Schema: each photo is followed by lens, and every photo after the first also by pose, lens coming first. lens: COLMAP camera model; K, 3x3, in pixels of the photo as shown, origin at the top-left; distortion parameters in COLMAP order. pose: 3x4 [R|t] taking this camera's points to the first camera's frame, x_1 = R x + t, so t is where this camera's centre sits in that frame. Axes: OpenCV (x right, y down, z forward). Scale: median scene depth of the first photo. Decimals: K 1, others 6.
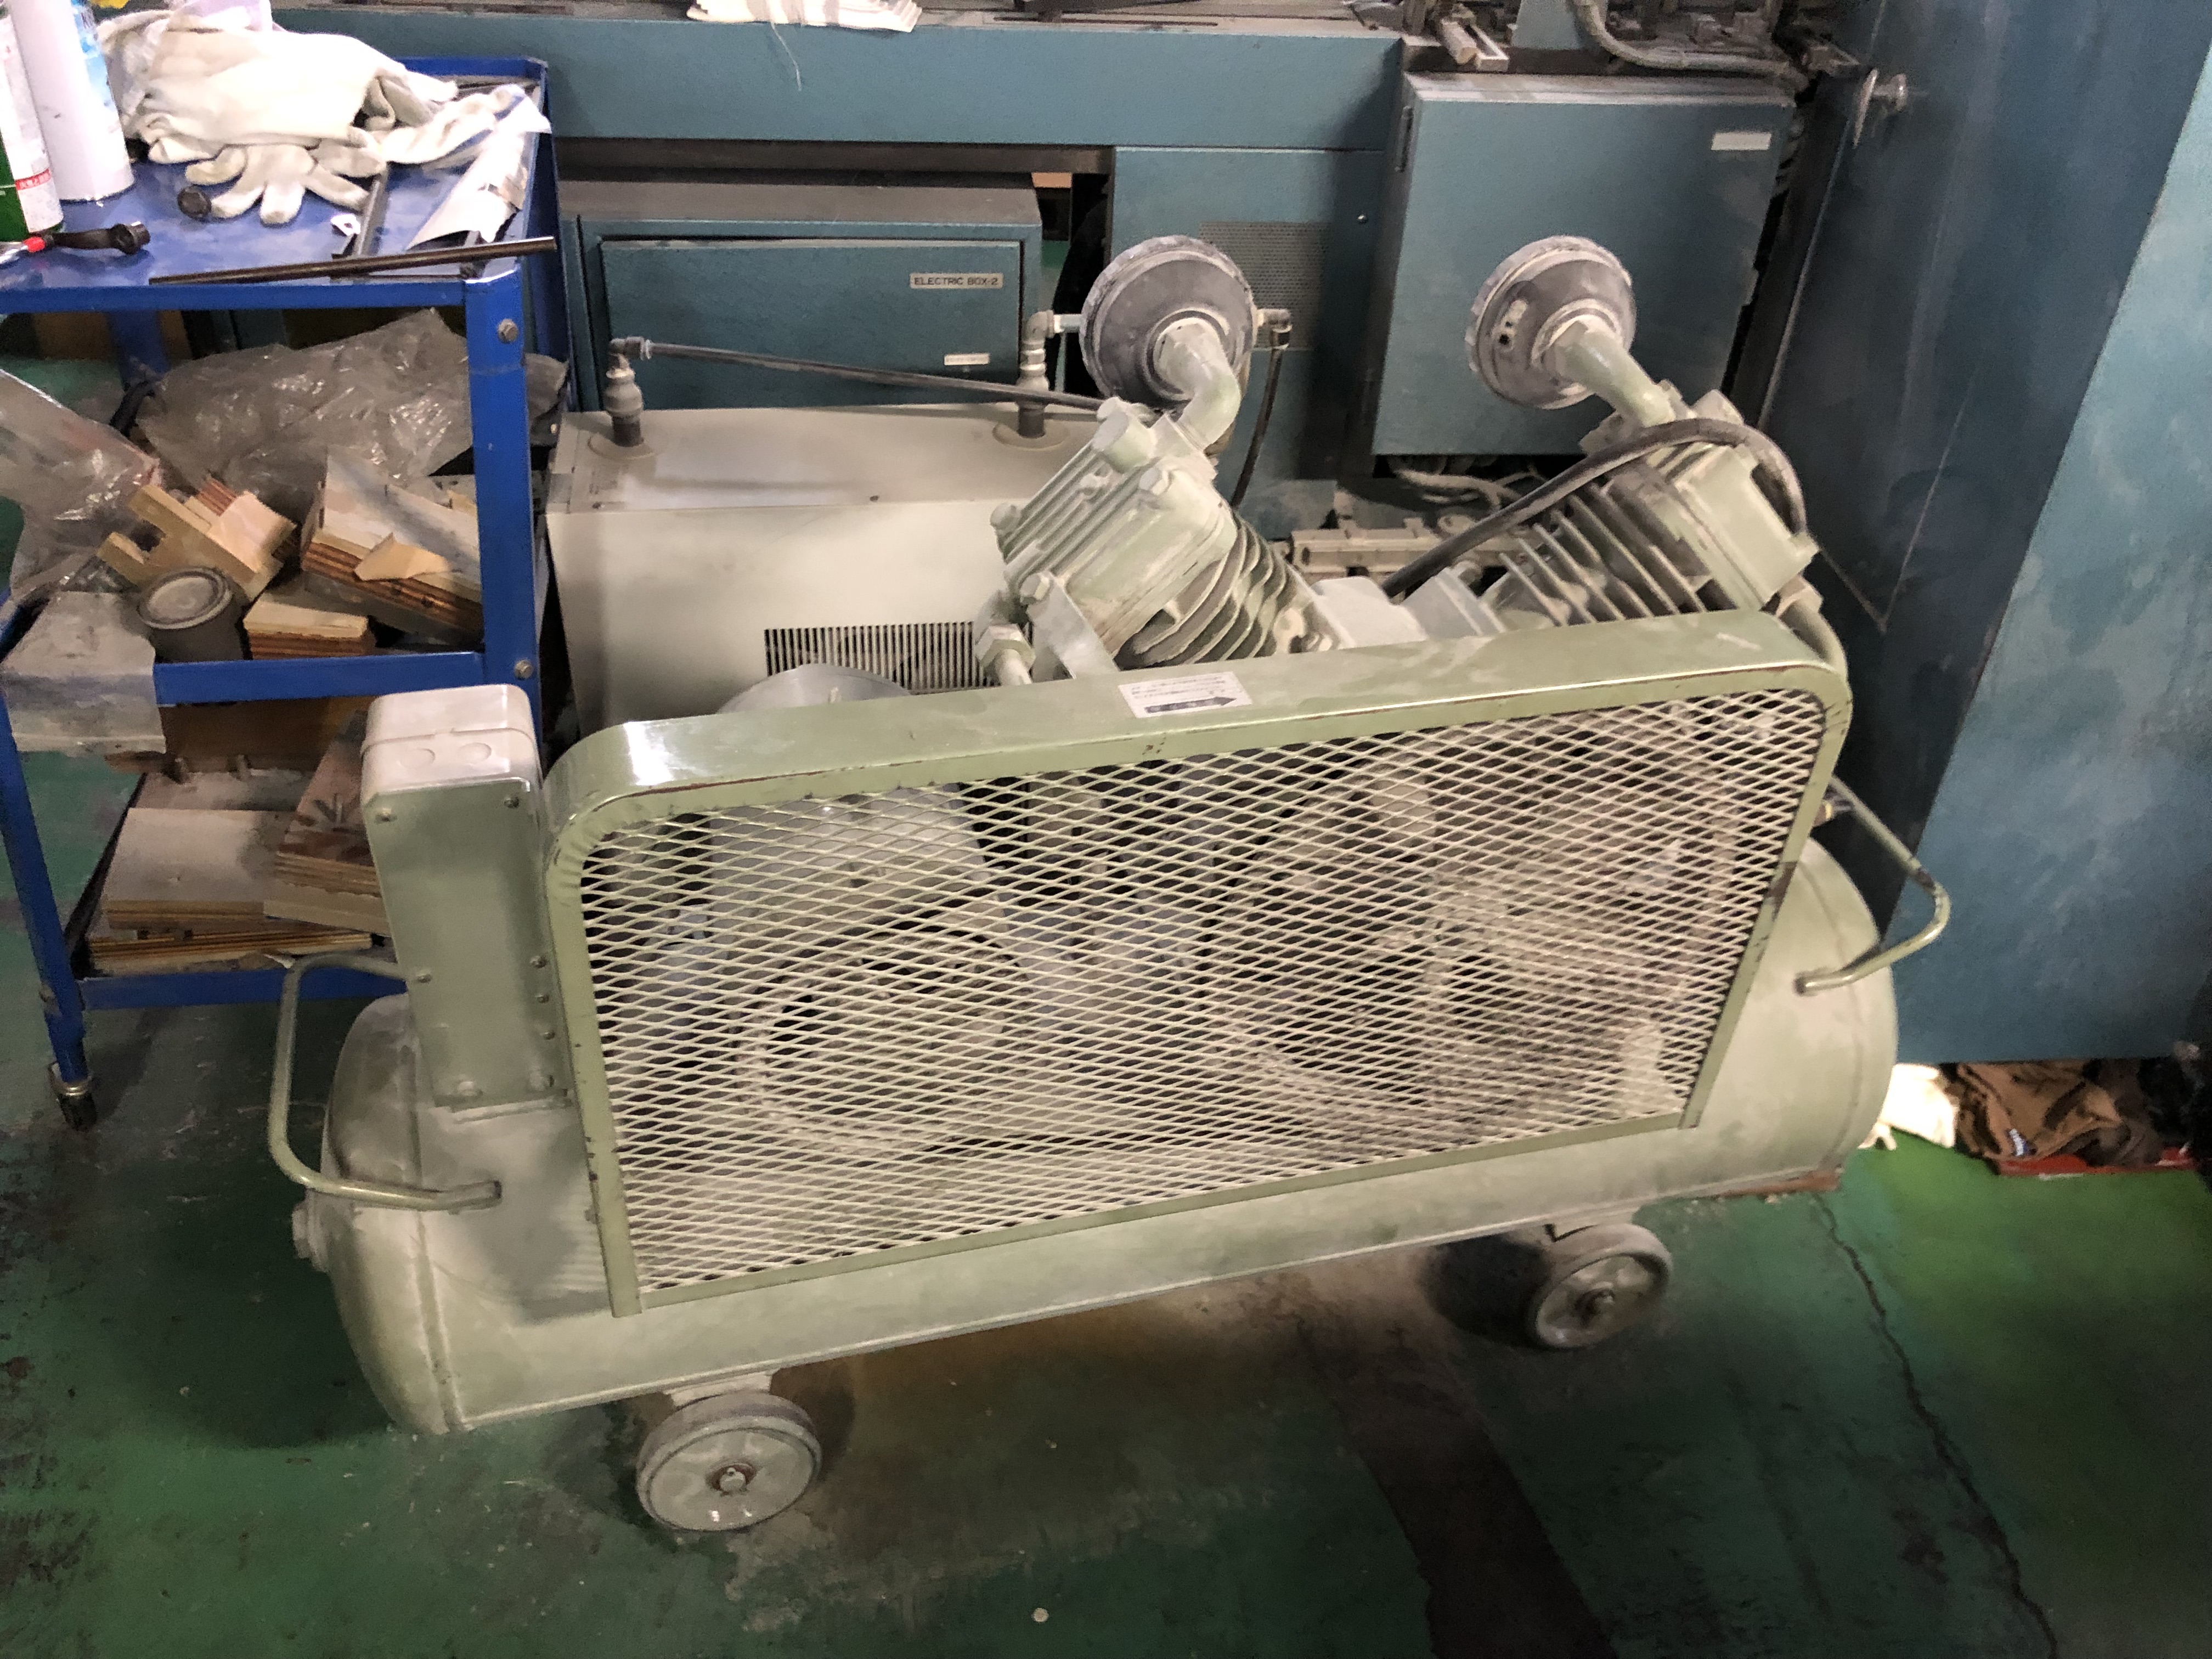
lens RADIAL K [[1813.3, 0, 1102.1], [0, 1813.3, 832.1], [0, 0, 1]] dist [0.016243, -0.022170]
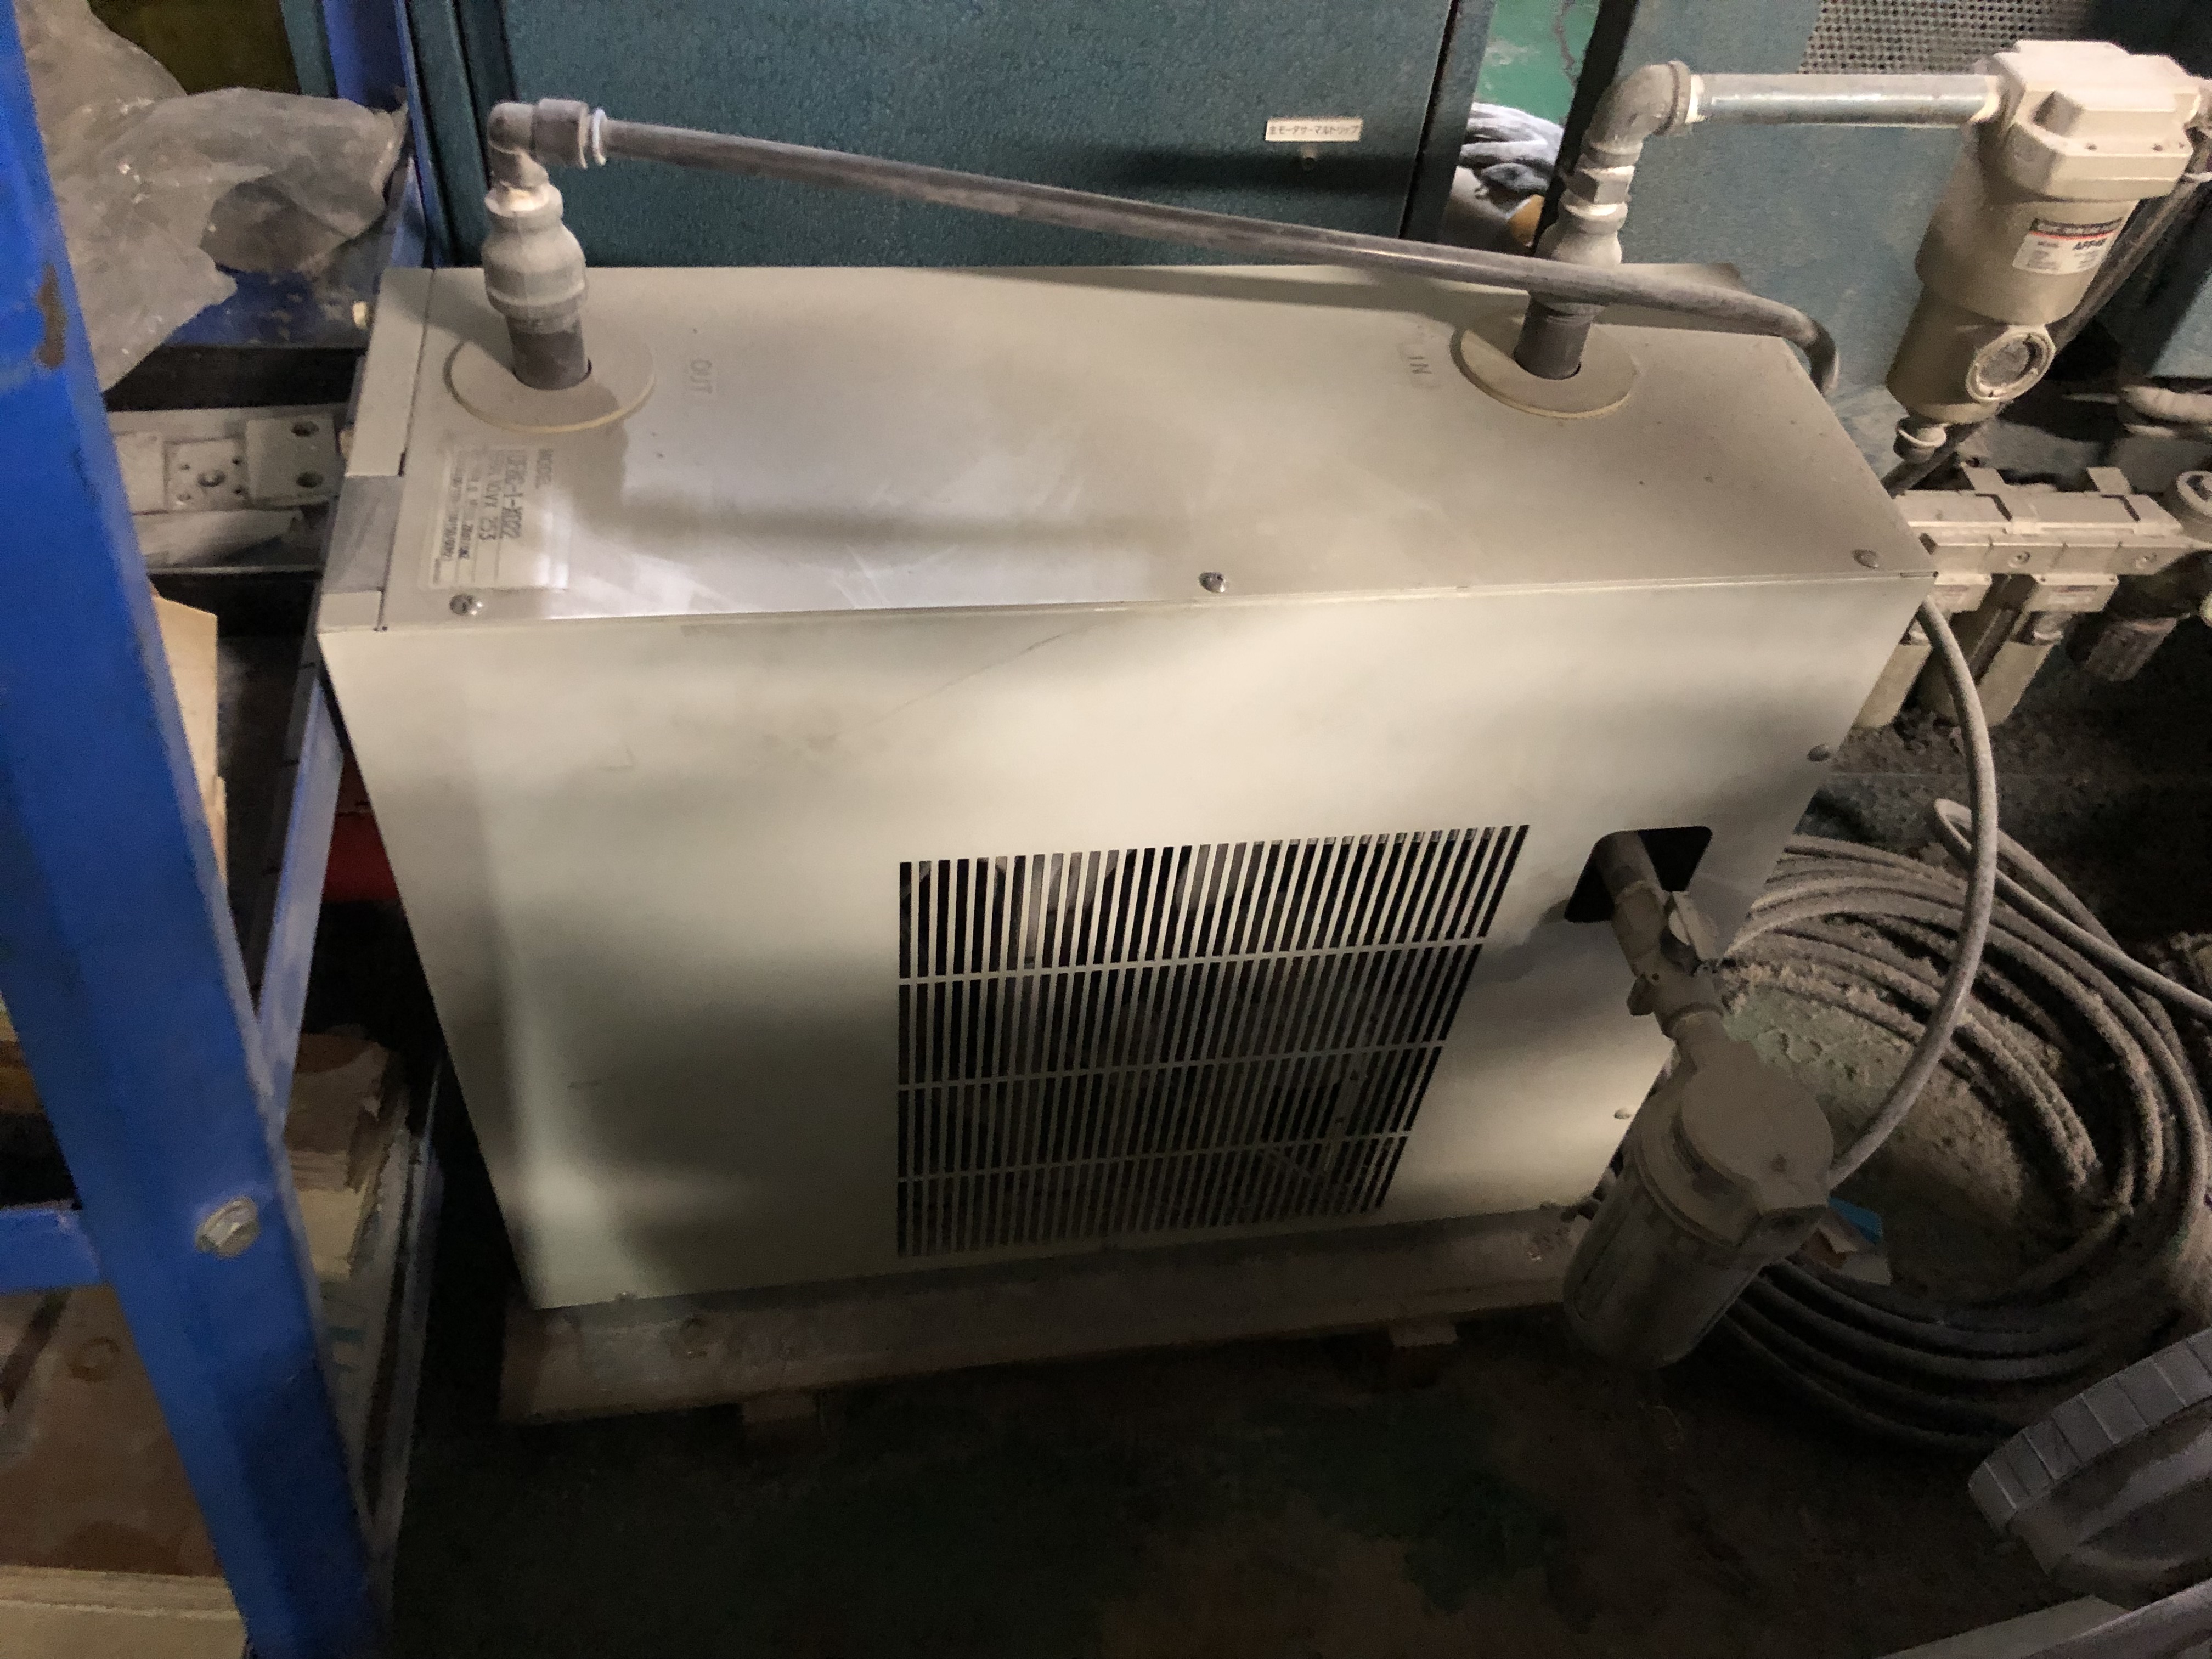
lens RADIAL K [[1813.3, 0, 1108.1], [0, 1813.3, 825.7], [0, 0, 1]] dist [0.016243, -0.022170]
pose [[0.999031, 0.030518, 0.031718, -0.153917], [-0.035827, 0.982420, 0.183212, -0.197907], [-0.025569, -0.184171, 0.982562, 0.608804]]
